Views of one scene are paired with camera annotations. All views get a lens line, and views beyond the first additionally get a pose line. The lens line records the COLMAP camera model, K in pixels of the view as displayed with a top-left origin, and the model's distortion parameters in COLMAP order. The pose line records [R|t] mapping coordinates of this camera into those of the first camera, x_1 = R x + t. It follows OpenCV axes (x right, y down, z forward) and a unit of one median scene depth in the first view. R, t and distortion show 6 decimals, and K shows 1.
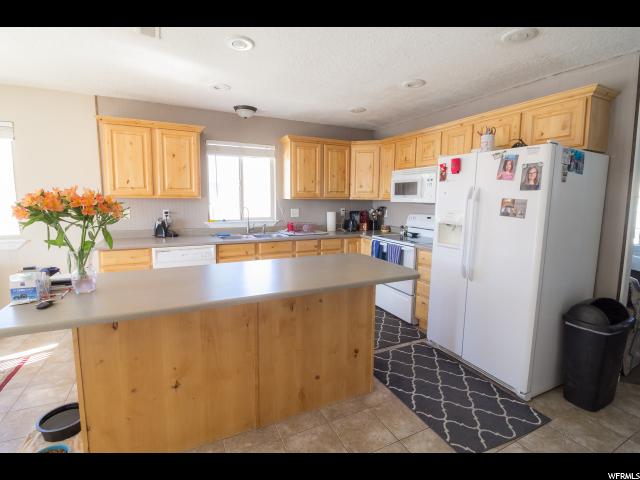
lens RADIAL K [[307.4, 0, 320.8], [0, 307.4, 233.4], [0, 0, 1]] dist [-0.004657, -0.000811]
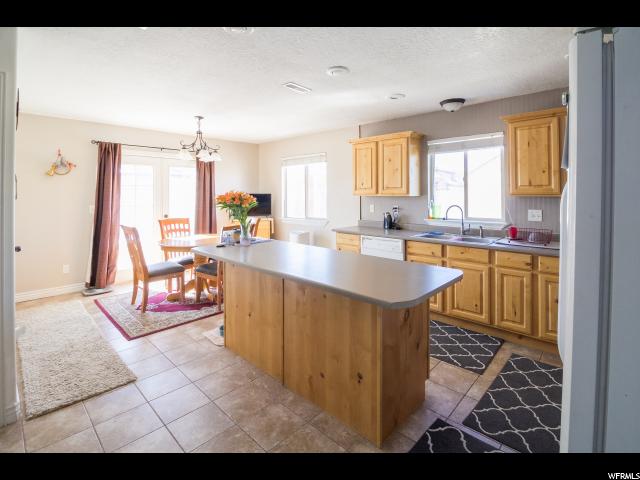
lens RADIAL K [[313.1, 0, 320.0], [0, 313.1, 192.1], [0, 0, 1]] dist [-0.003215, -0.000286]
pose [[0.341177, -0.015921, -0.939864, 0.555918], [-0.105086, 0.992943, -0.054967, -0.035486], [0.934107, 0.117520, 0.337096, 0.345017]]
